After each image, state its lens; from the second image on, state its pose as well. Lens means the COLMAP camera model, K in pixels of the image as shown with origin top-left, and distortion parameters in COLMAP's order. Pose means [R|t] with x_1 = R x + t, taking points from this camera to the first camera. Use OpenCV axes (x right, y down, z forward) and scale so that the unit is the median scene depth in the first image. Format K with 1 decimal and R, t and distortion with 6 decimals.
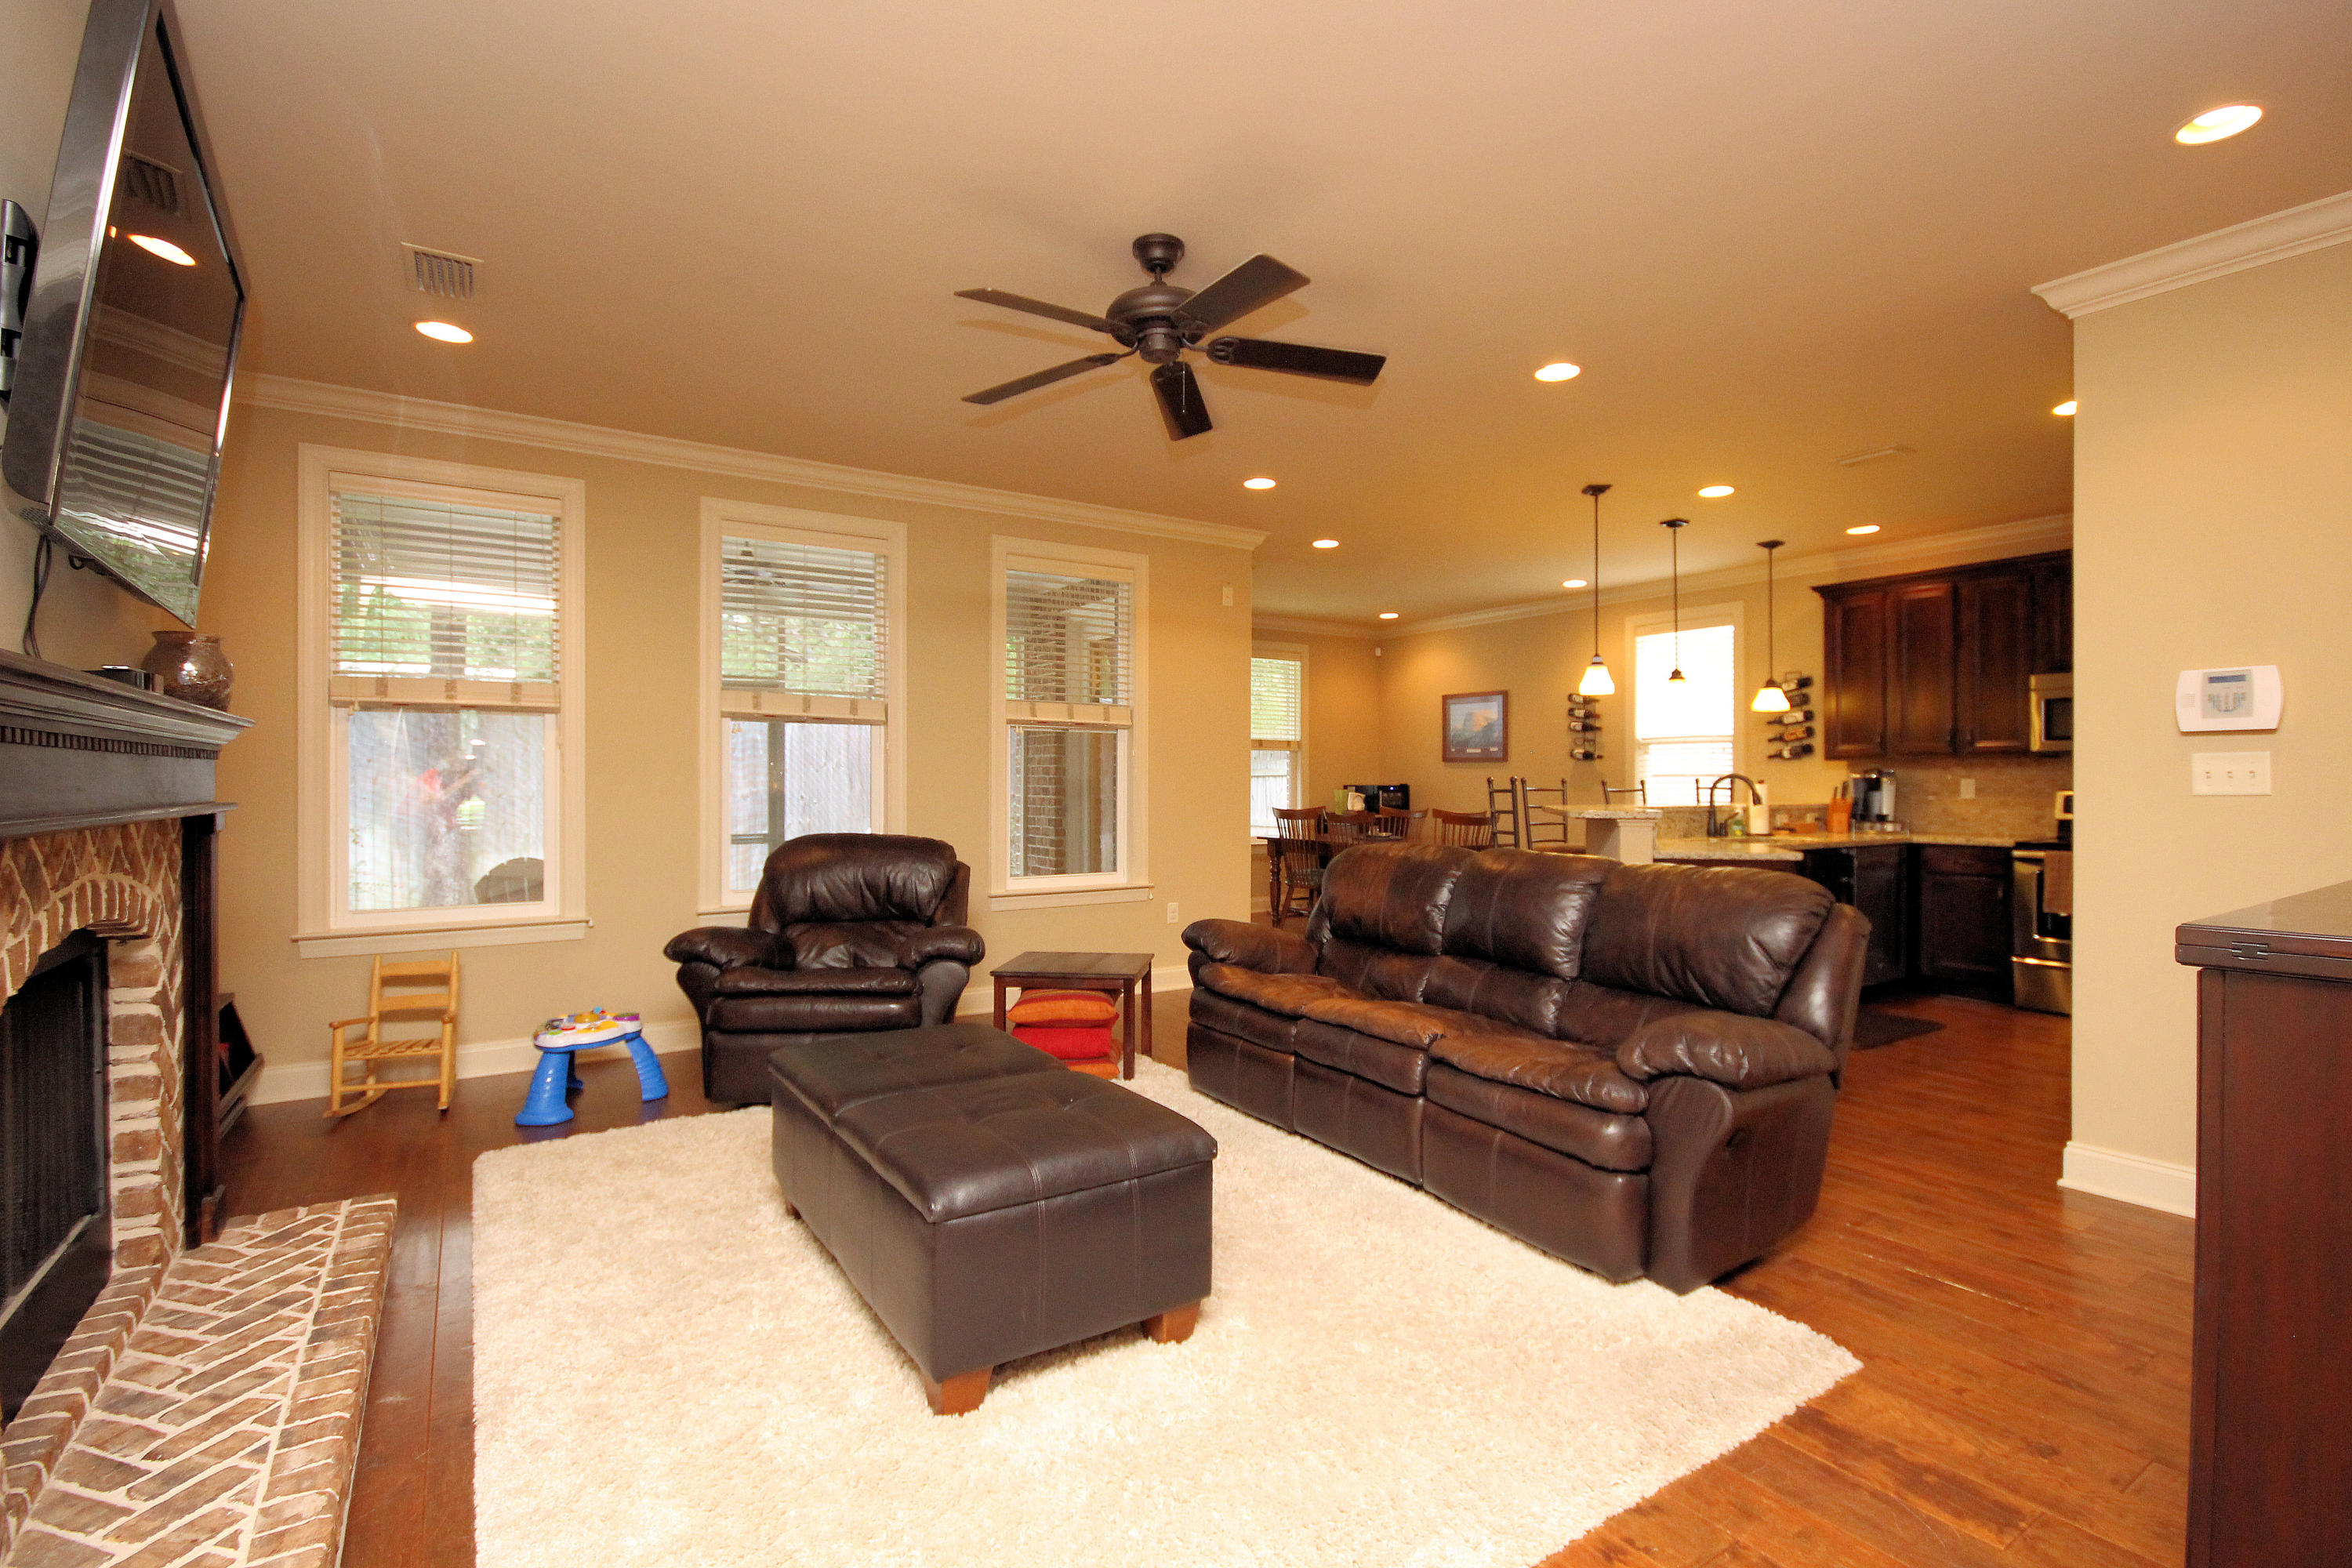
lens RADIAL K [[1095.9, 0, 1180.4], [0, 1095.9, 784.0], [0, 0, 1]] dist [-0.000553, -0.000511]
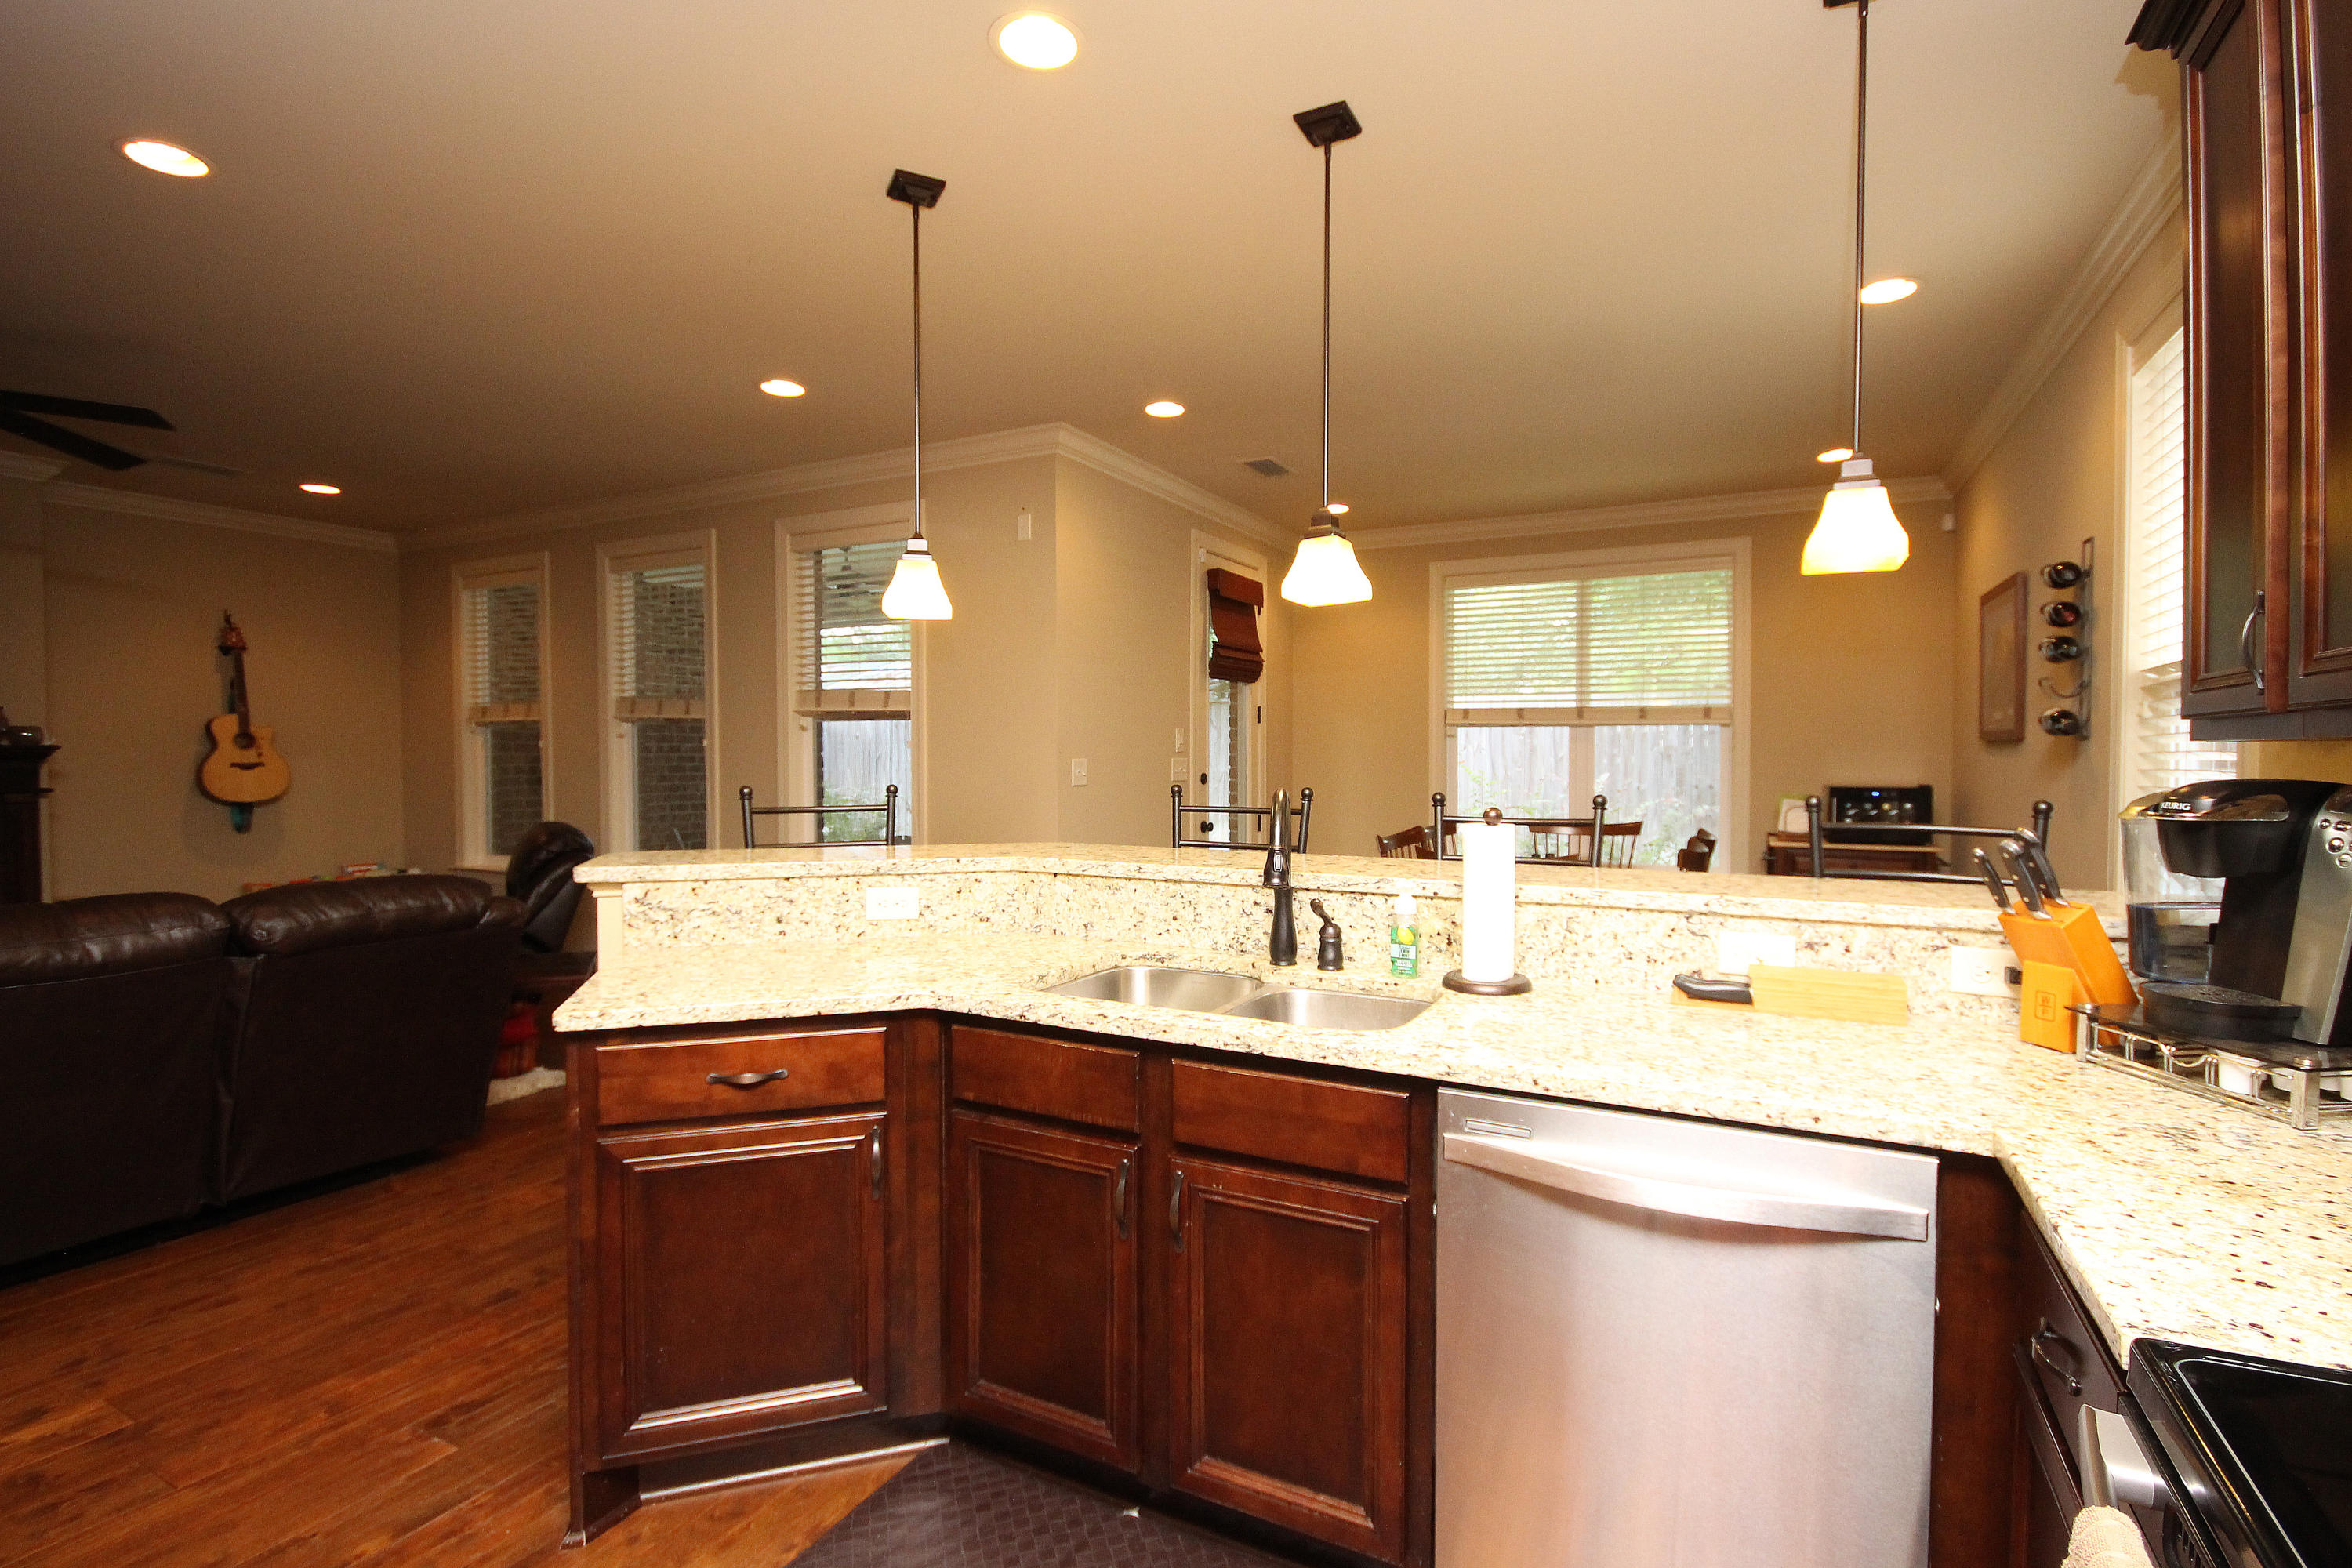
lens RADIAL K [[1095.9, 0, 1183.2], [0, 1095.9, 773.6], [0, 0, 1]] dist [-0.000553, -0.000511]
pose [[0.489508, 0.010777, -0.871932, 0.659835], [-0.001036, 0.999930, 0.011777, -0.015455], [0.871998, -0.004861, 0.489485, 0.666566]]
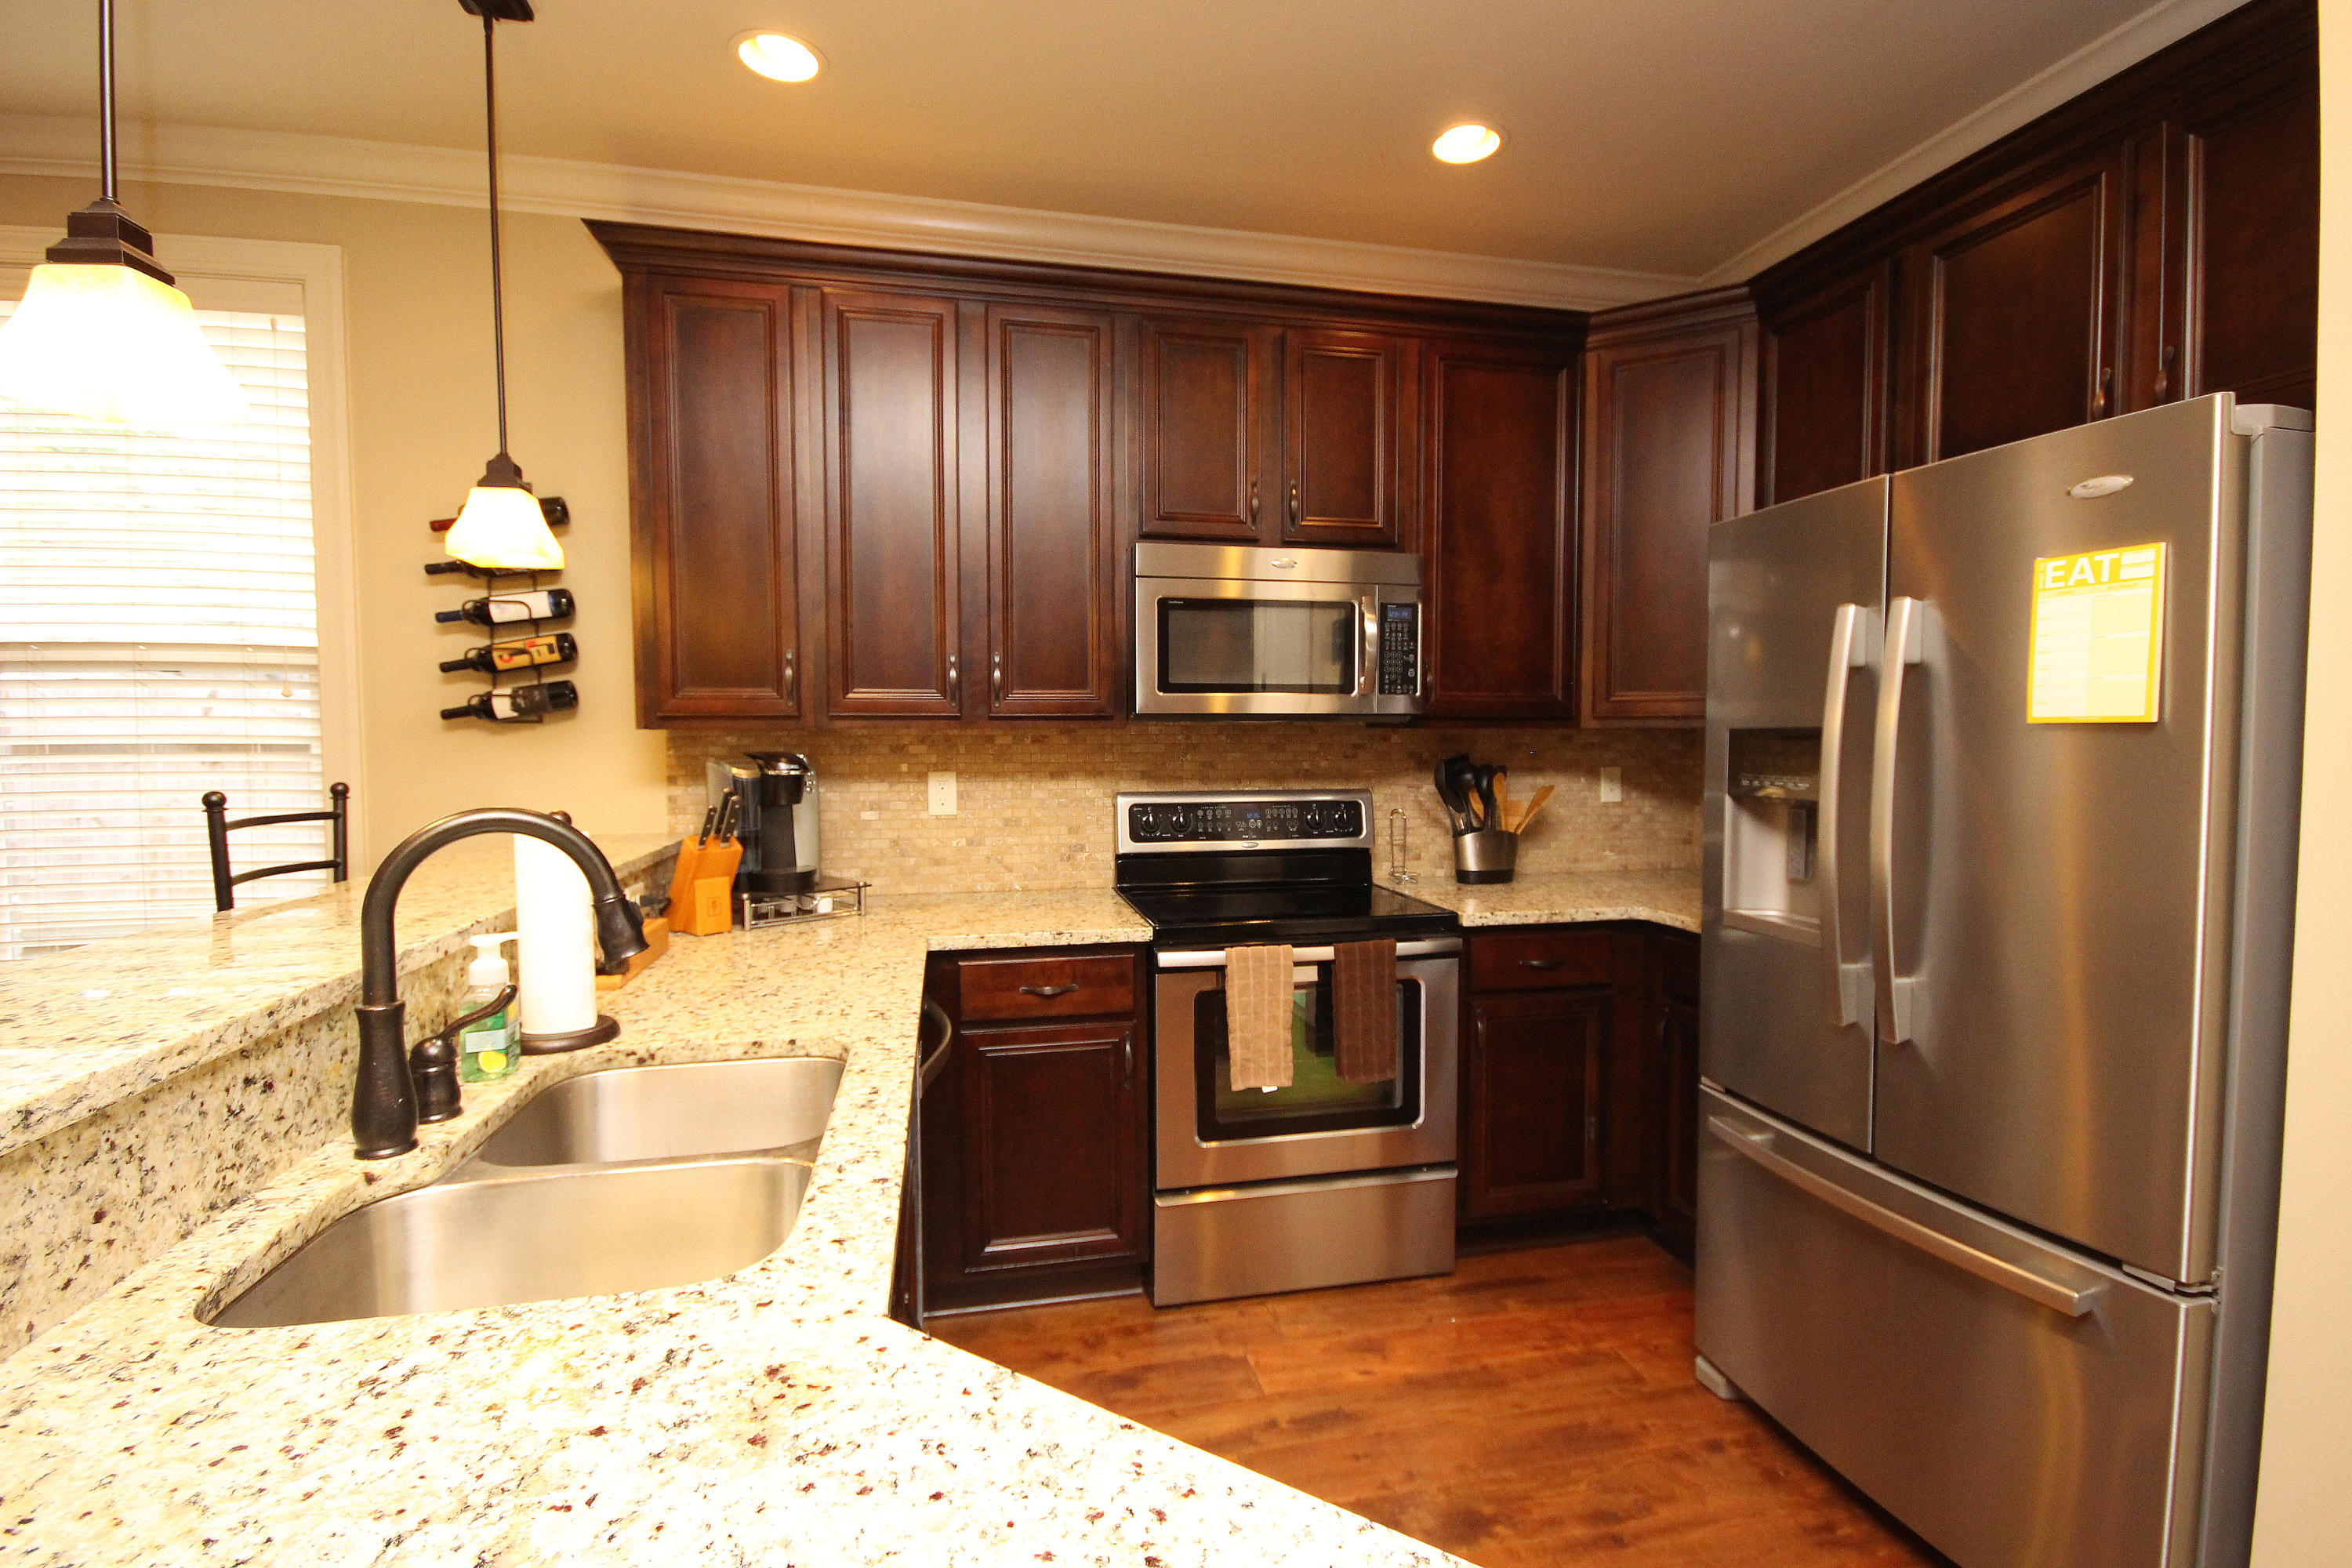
lens RADIAL K [[1095.9, 0, 1199.7], [0, 1095.9, 784.6], [0, 0, 1]] dist [-0.000553, -0.000511]
pose [[0.343266, -0.049913, 0.937911, 0.299857], [0.005614, 0.998678, 0.051092, -0.019761], [-0.939221, -0.012273, 0.343093, 0.674464]]
